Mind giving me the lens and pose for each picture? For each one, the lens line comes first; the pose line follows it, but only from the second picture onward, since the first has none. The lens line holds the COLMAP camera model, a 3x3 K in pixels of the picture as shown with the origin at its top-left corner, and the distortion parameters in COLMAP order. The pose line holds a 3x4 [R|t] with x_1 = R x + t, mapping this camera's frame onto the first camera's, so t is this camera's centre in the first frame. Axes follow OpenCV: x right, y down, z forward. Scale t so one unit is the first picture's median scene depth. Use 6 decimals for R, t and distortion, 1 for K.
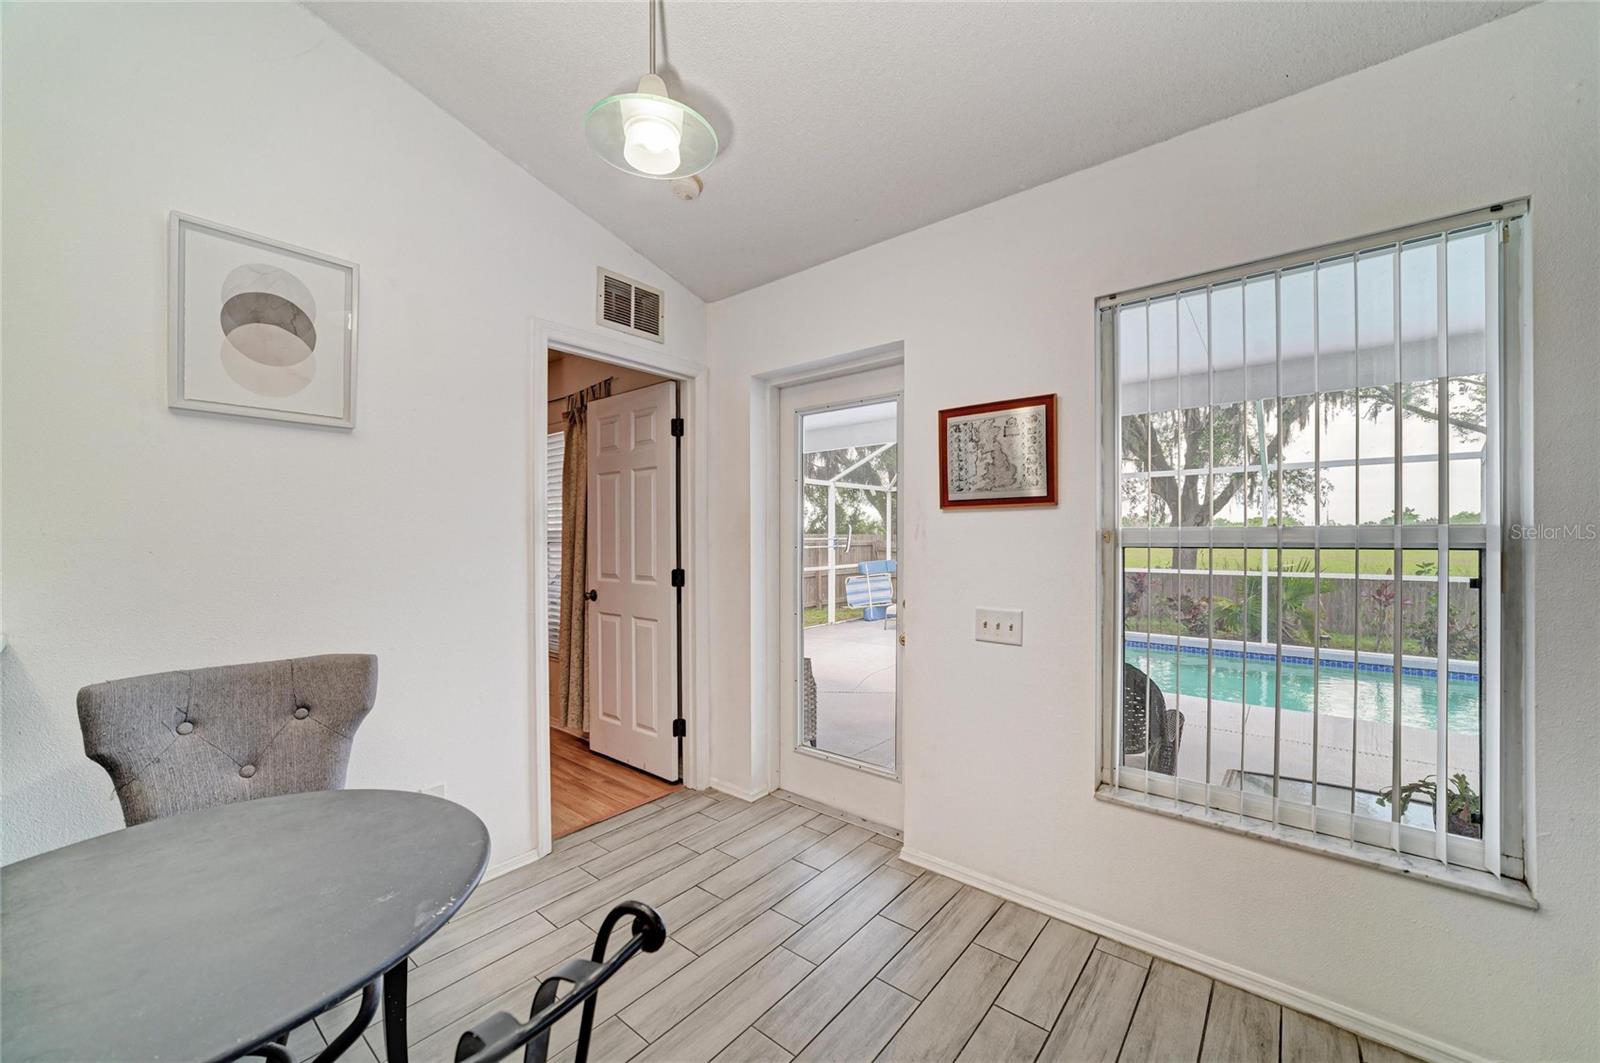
lens RADIAL K [[622.2, 0, 803.2], [0, 622.2, 538.0], [0, 0, 1]] dist [-0.019863, 0.007920]
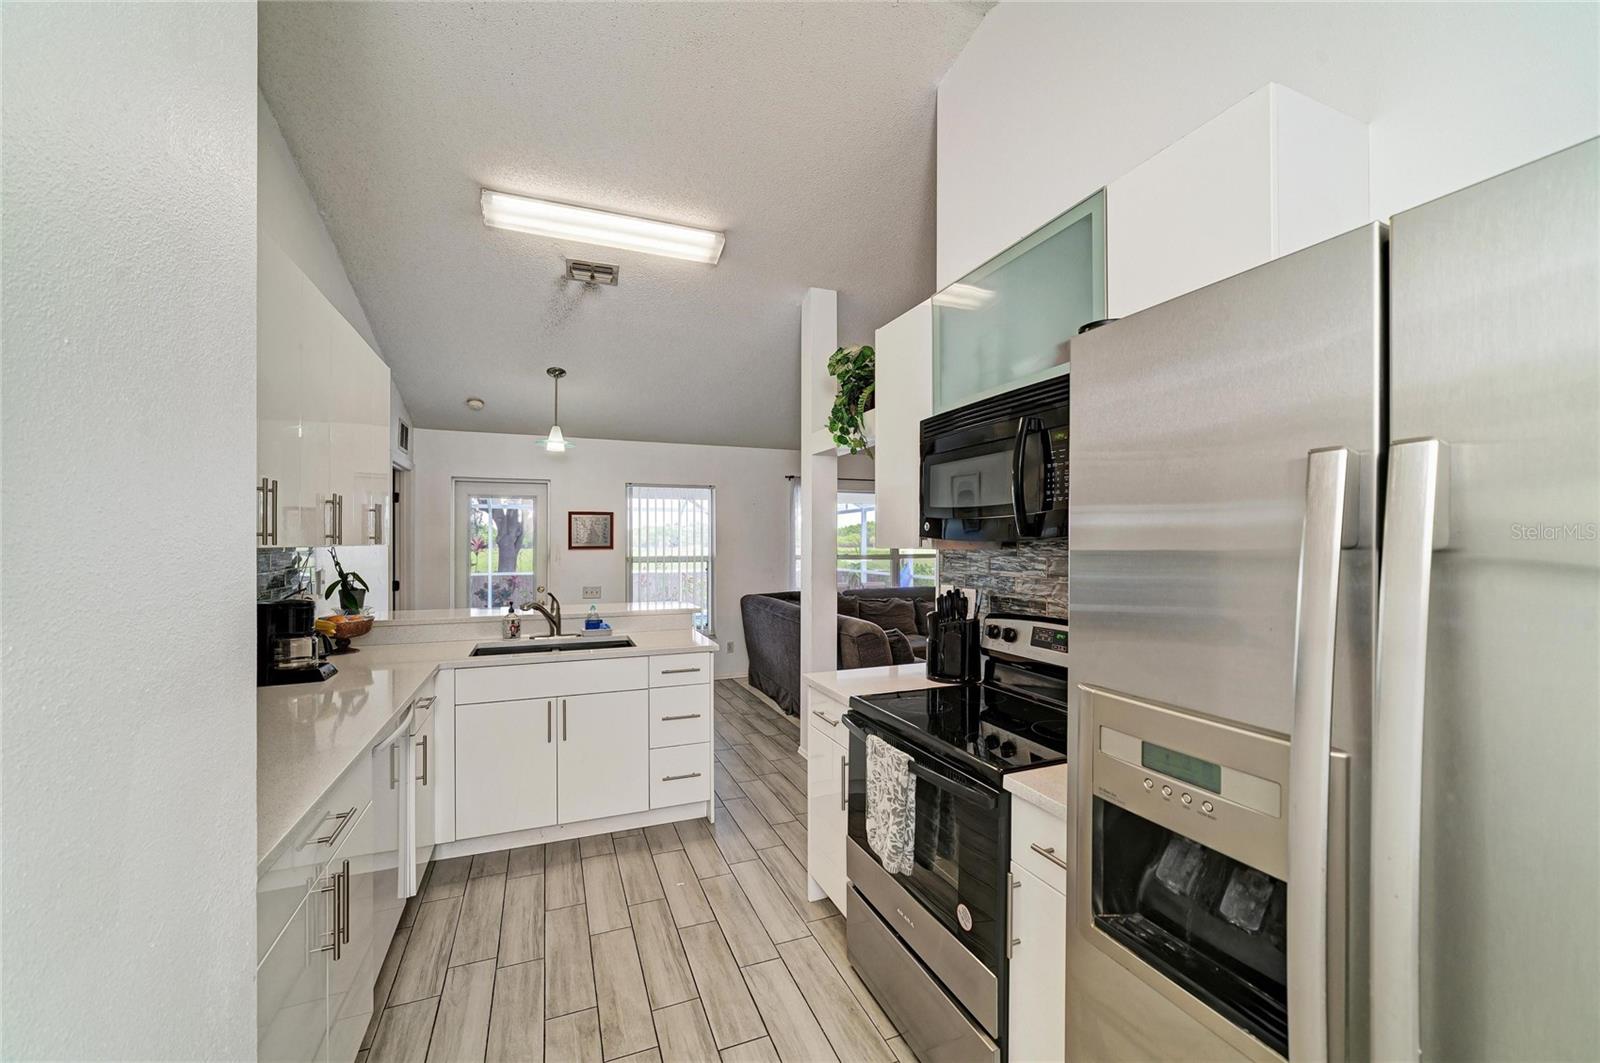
lens RADIAL K [[622.2, 0, 803.2], [0, 622.2, 538.0], [0, 0, 1]] dist [-0.019863, 0.007920]
pose [[0.468601, 0.006172, 0.883388, -1.805597], [-0.001401, 0.999980, -0.006244, -0.089731], [-0.883409, 0.001688, 0.468601, -1.211902]]
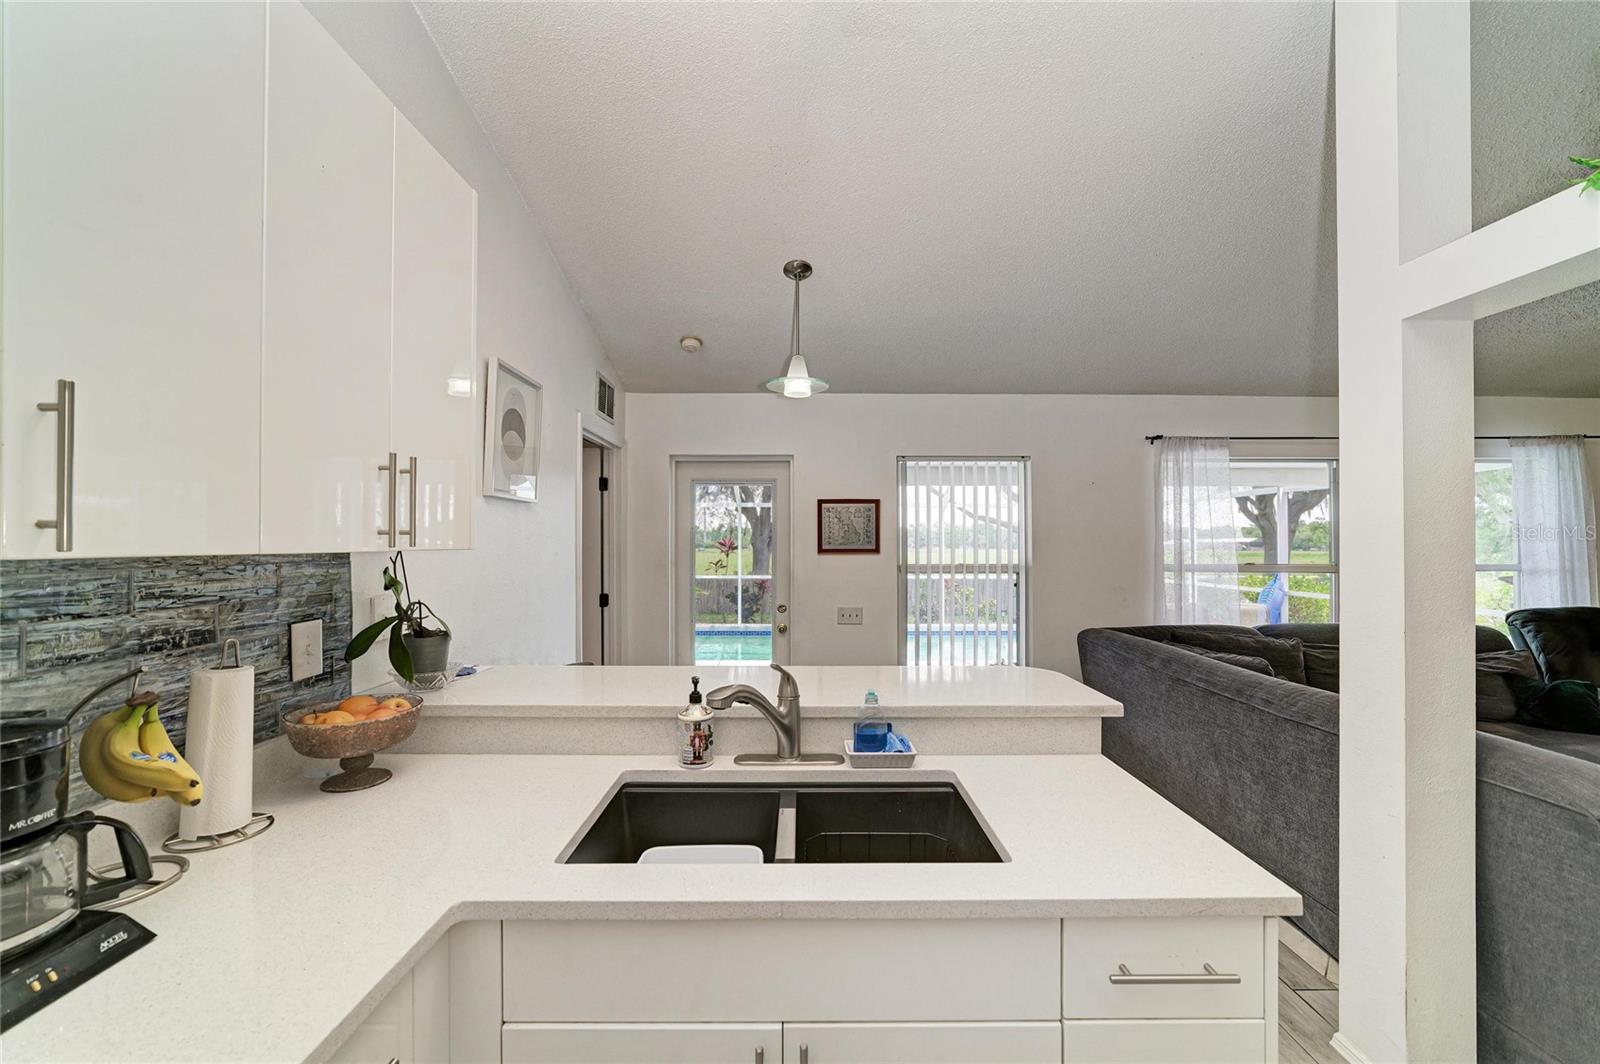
lens RADIAL K [[622.2, 0, 803.2], [0, 622.2, 538.5], [0, 0, 1]] dist [-0.019863, 0.007920]
pose [[0.766786, 0.005095, 0.641882, -1.092994], [-0.001232, 0.999978, -0.006466, -0.088513], [-0.641901, 0.004167, 0.766776, -0.404750]]
